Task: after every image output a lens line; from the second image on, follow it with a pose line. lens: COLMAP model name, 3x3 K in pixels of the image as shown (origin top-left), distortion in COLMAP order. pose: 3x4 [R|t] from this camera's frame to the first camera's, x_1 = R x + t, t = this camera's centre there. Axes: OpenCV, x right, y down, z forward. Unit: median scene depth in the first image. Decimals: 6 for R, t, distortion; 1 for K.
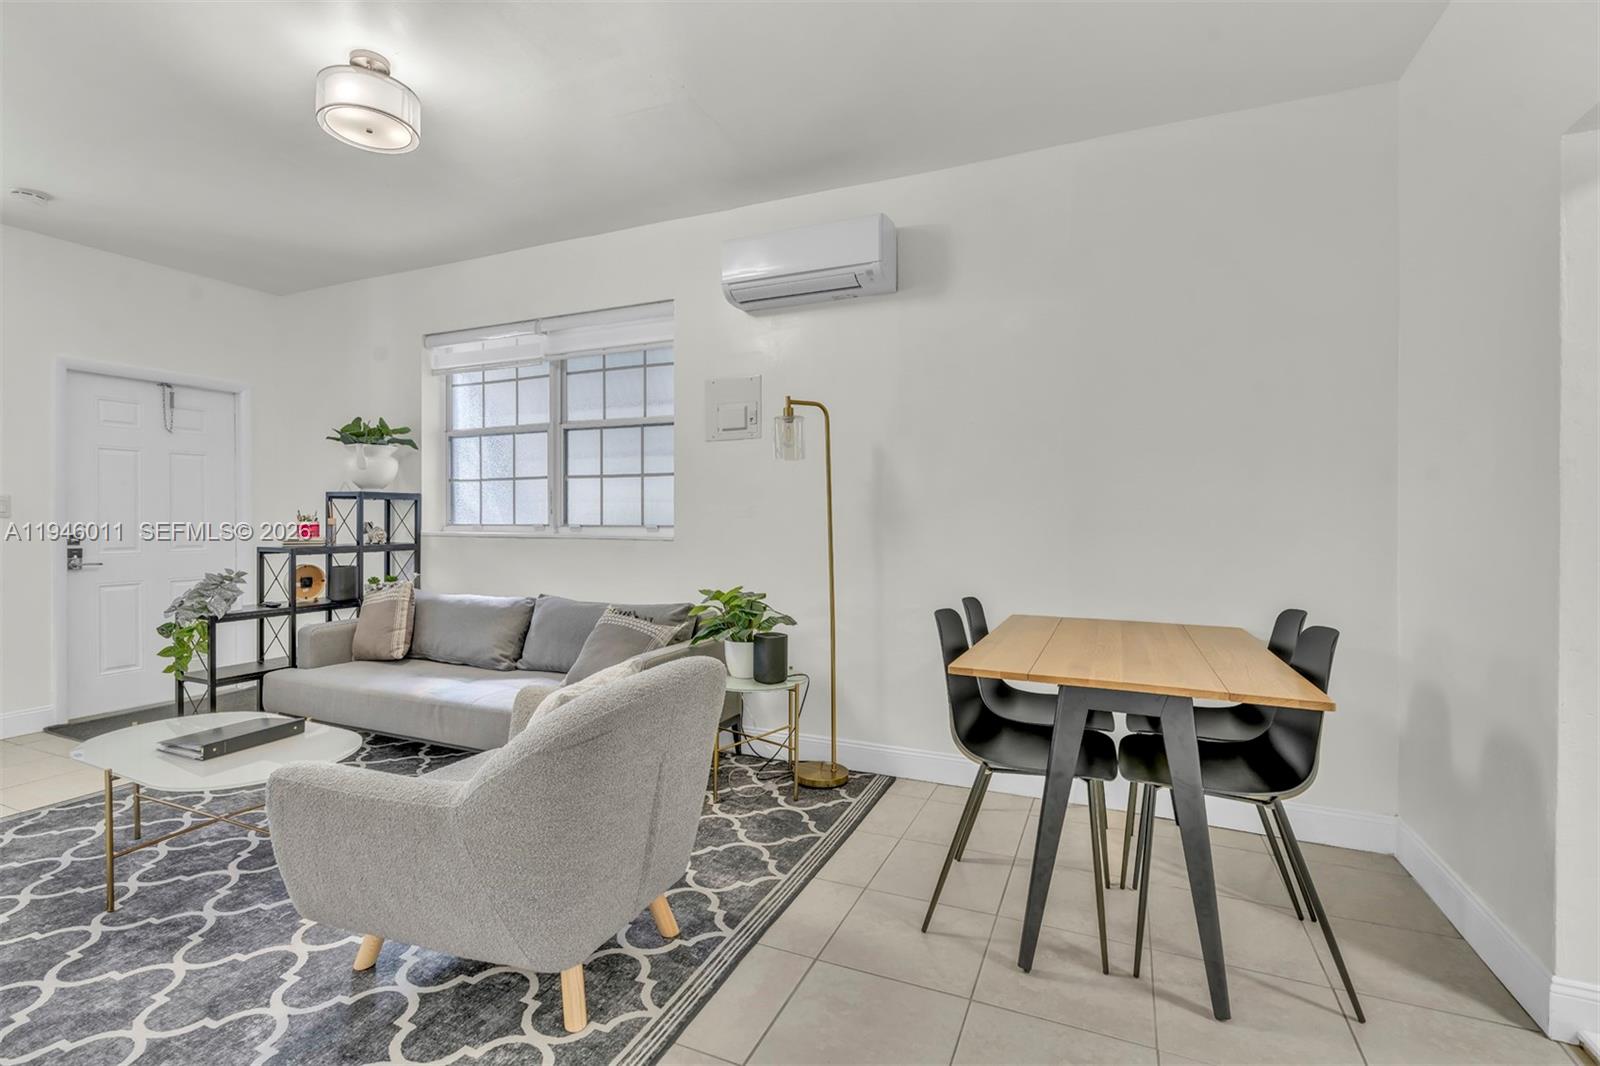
lens RADIAL K [[736.0, 0, 788.7], [0, 736.0, 521.7], [0, 0, 1]] dist [0.001597, 0.001303]
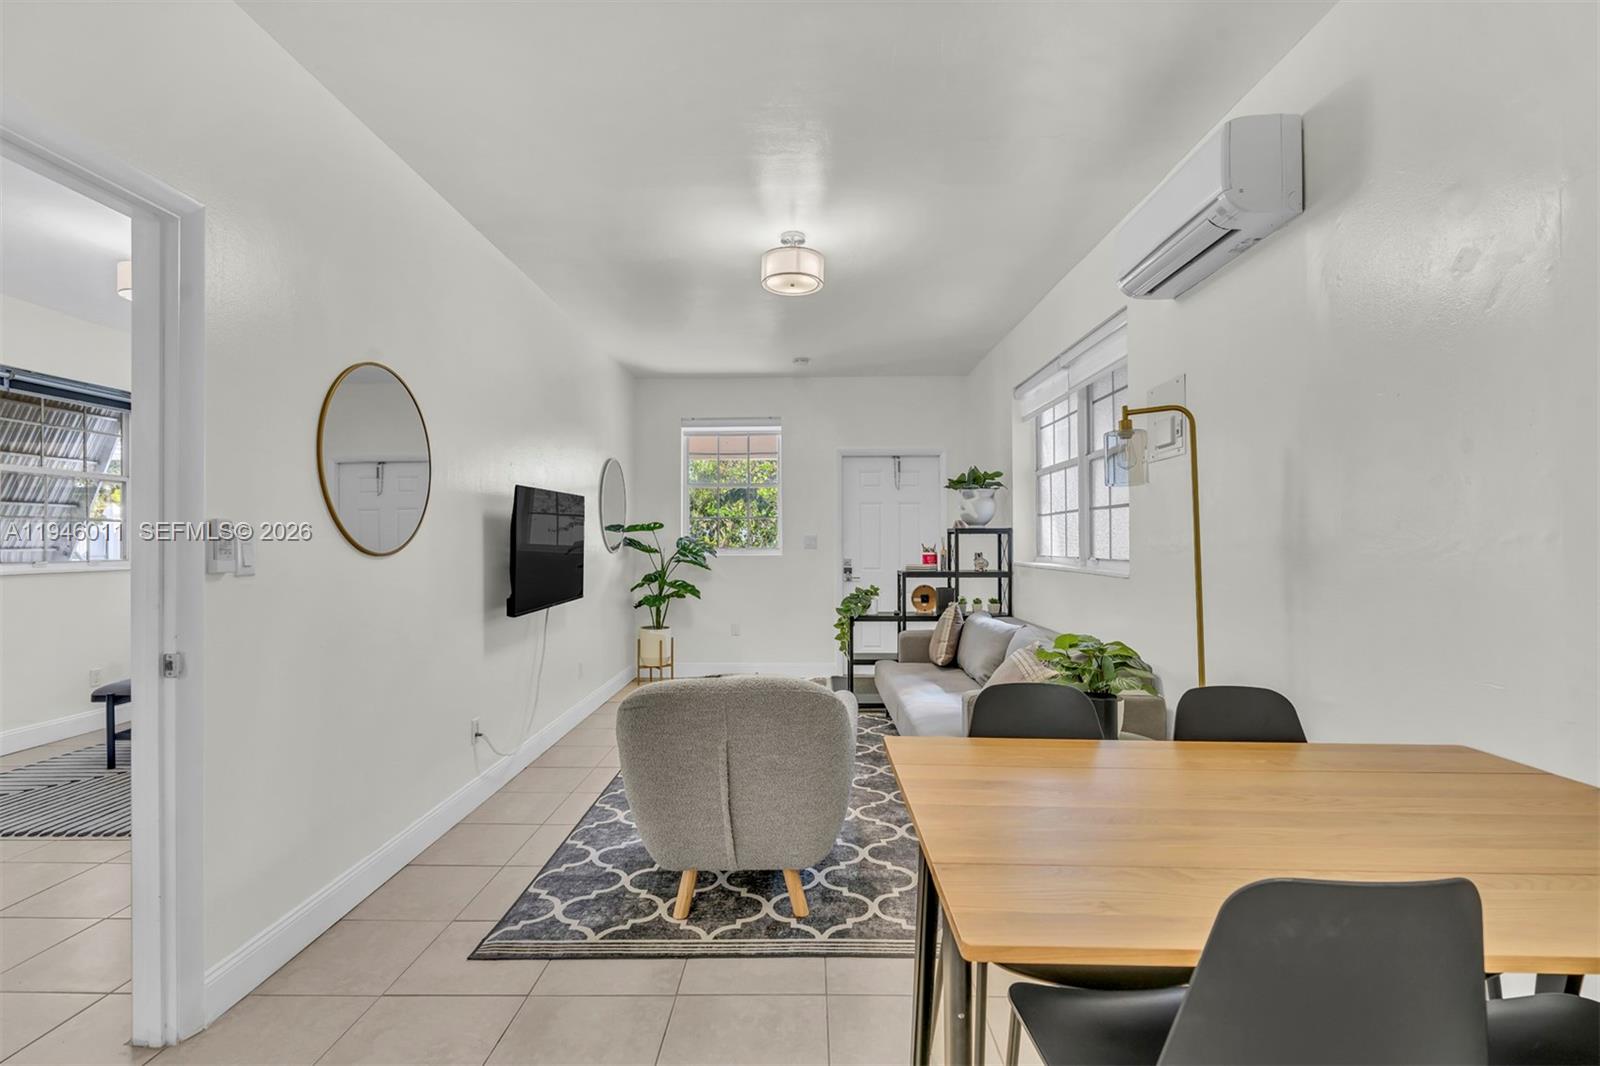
lens RADIAL K [[736.0, 0, 783.5], [0, 736.0, 538.8], [0, 0, 1]] dist [0.001597, 0.001303]
pose [[0.388092, -0.007229, -0.921592, 0.483262], [0.000349, 0.999970, -0.007697, -0.015109], [0.921621, 0.002665, 0.388083, 0.274770]]
